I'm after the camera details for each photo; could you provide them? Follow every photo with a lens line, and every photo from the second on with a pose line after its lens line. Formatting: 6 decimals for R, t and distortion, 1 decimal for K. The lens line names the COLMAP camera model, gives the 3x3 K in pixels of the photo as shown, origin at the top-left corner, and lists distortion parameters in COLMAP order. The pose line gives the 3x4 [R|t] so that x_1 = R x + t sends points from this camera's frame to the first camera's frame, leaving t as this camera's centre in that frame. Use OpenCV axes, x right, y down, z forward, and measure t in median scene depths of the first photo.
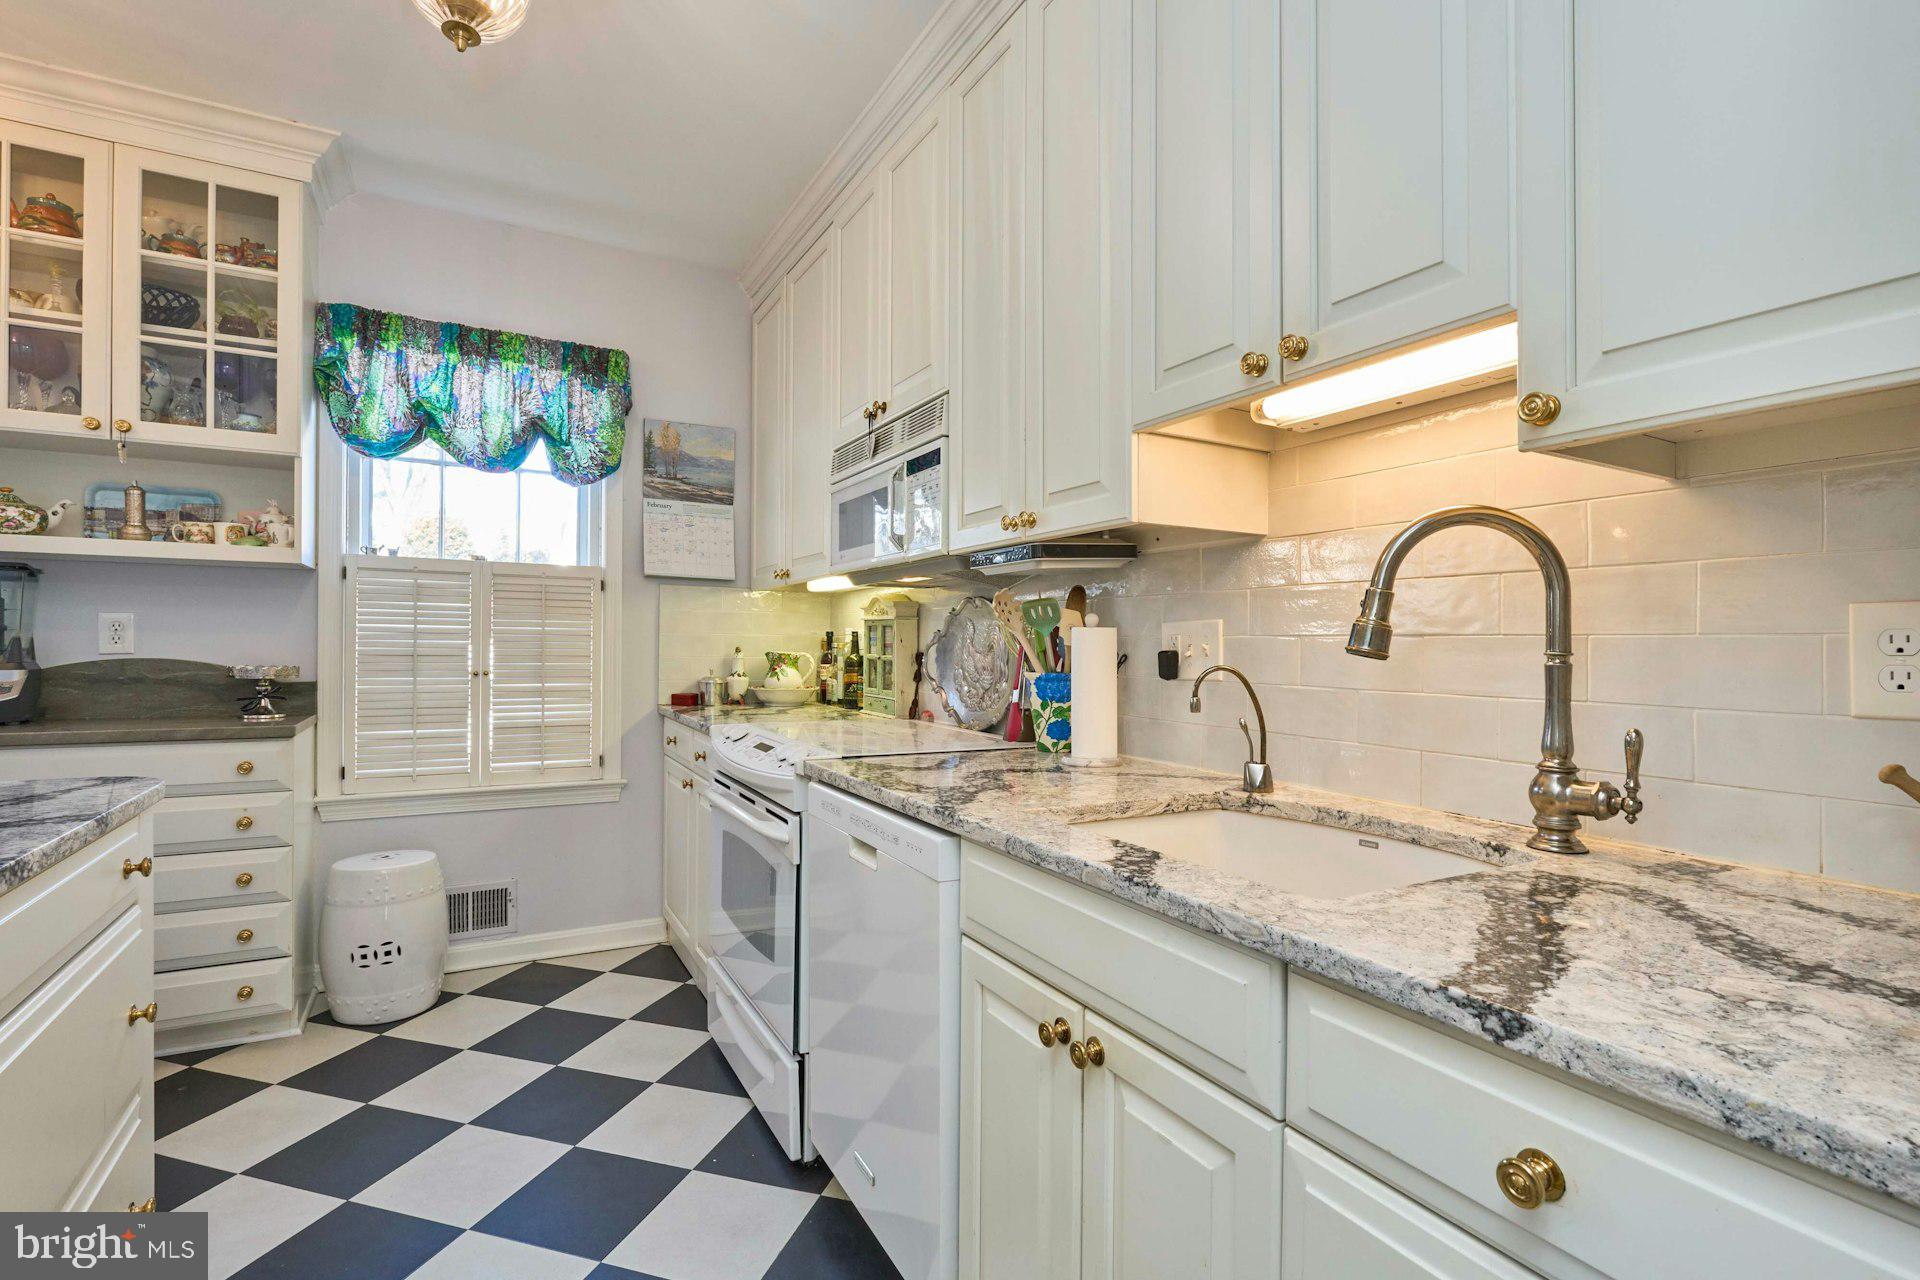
lens RADIAL K [[887.7, 0, 944.4], [0, 887.7, 631.1], [0, 0, 1]] dist [-0.016495, -0.000469]
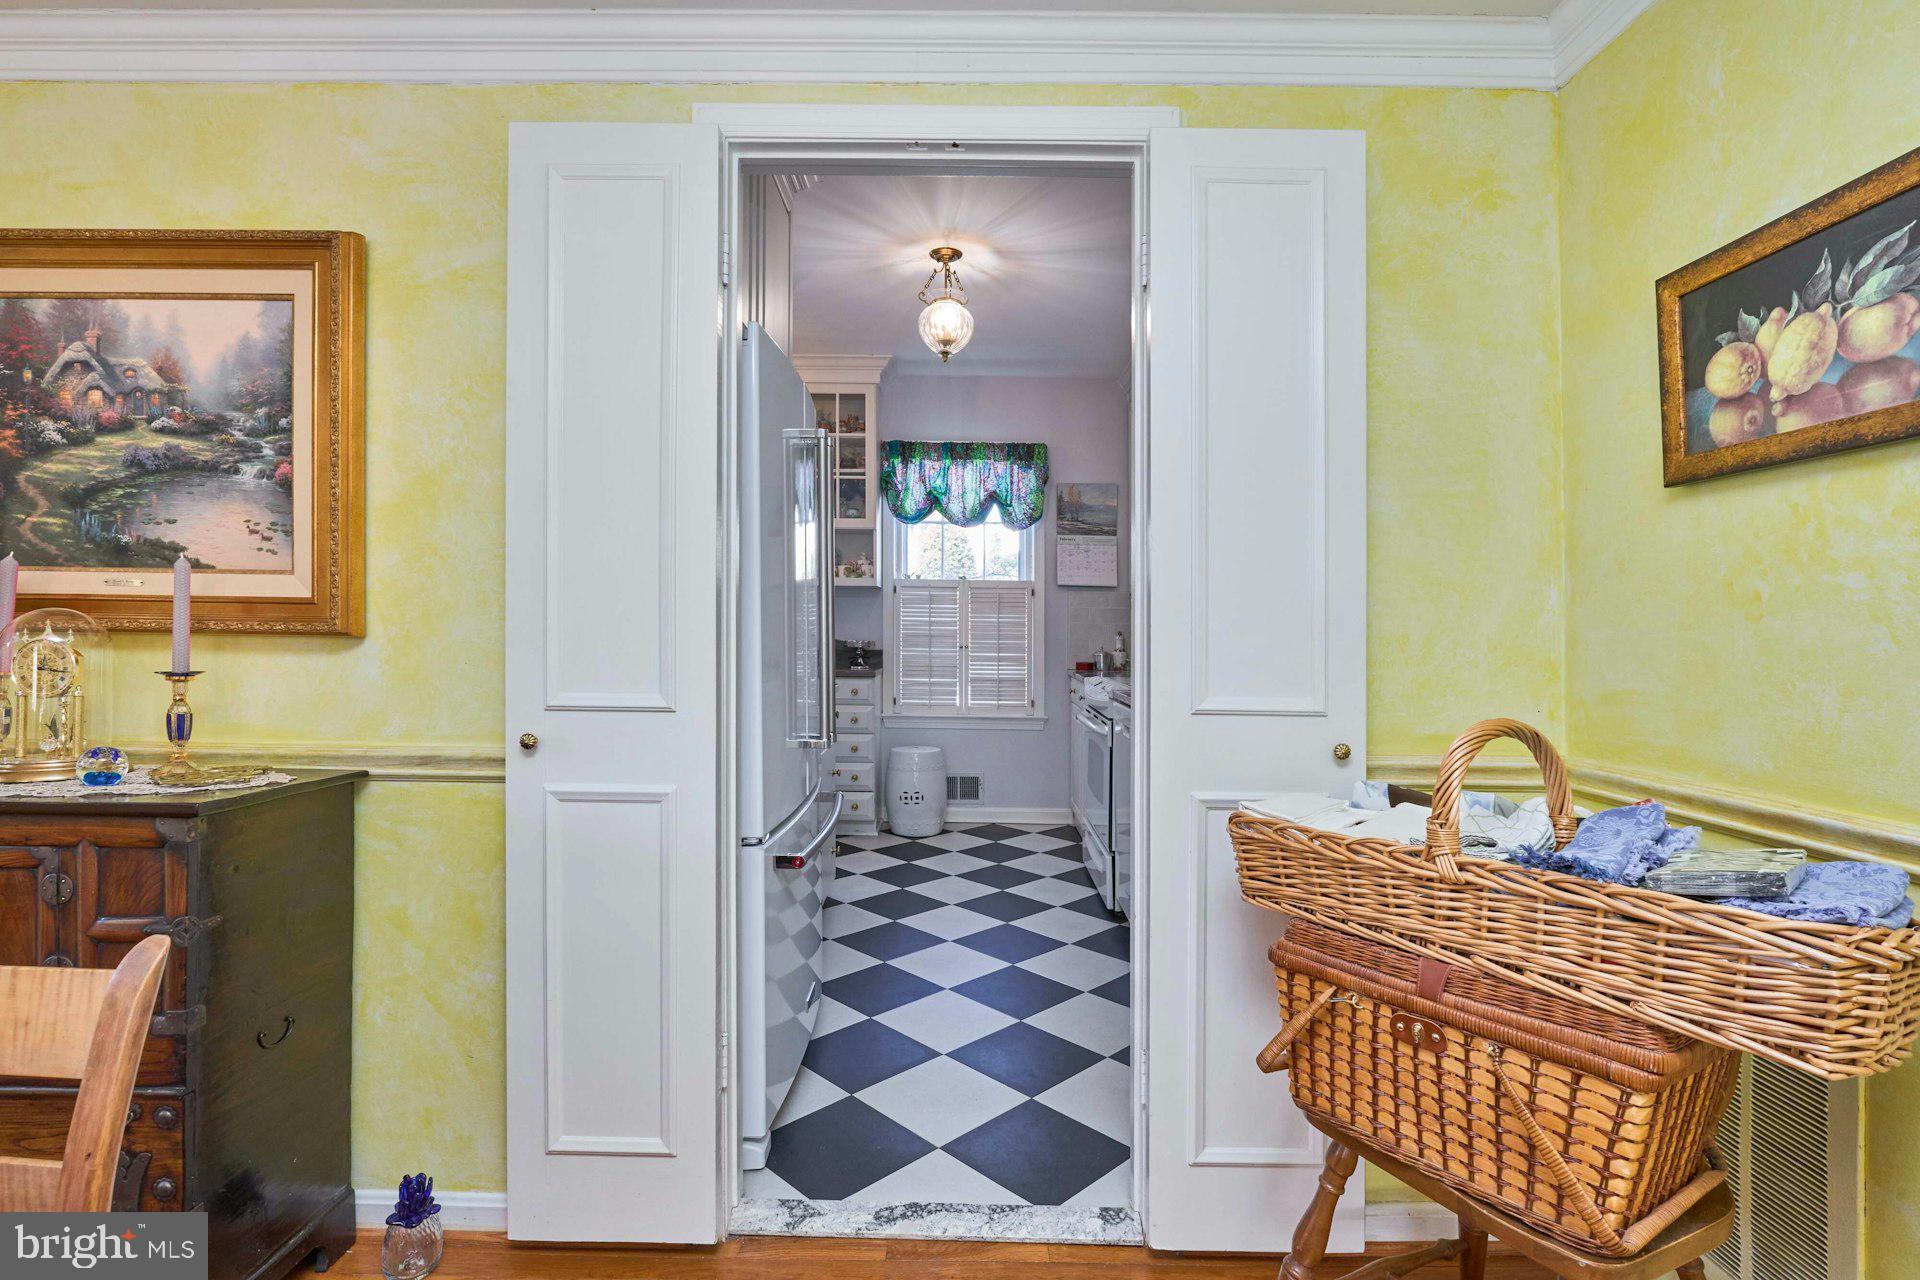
lens RADIAL K [[887.7, 0, 960.4], [0, 887.7, 625.5], [0, 0, 1]] dist [-0.016495, -0.000469]
pose [[0.876323, -0.002527, -0.481718, 0.298122], [0.004357, 0.999987, 0.002679, 0.002771], [0.481705, -0.004447, 0.876322, -0.507580]]
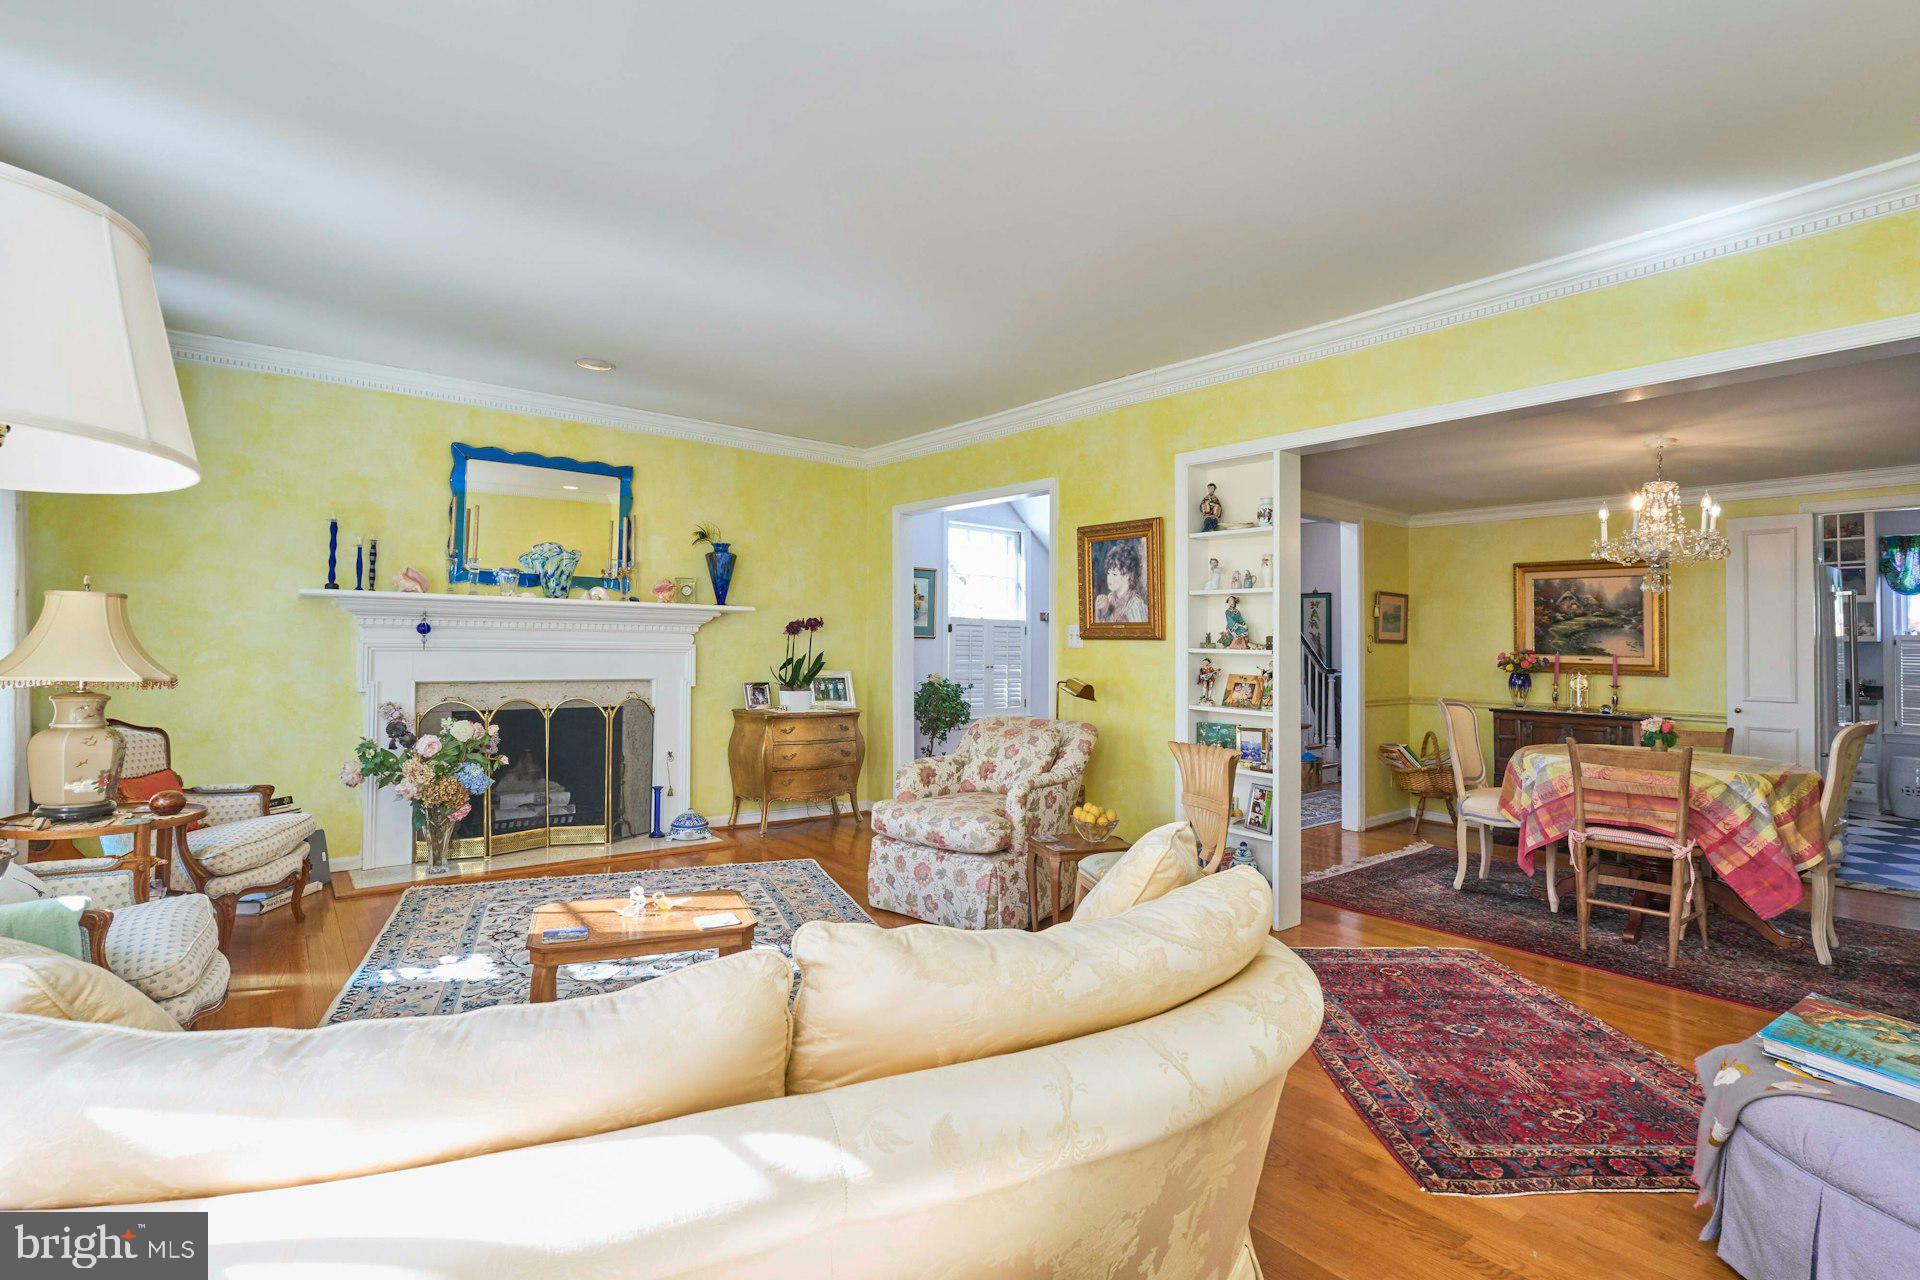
lens RADIAL K [[887.7, 0, 968.1], [0, 887.7, 633.7], [0, 0, 1]] dist [-0.016495, -0.000469]
pose [[0.176229, -0.019346, -0.984159, 1.240595], [0.000761, 0.999809, -0.019517, -0.044703], [0.984349, 0.002691, 0.176210, -1.953845]]
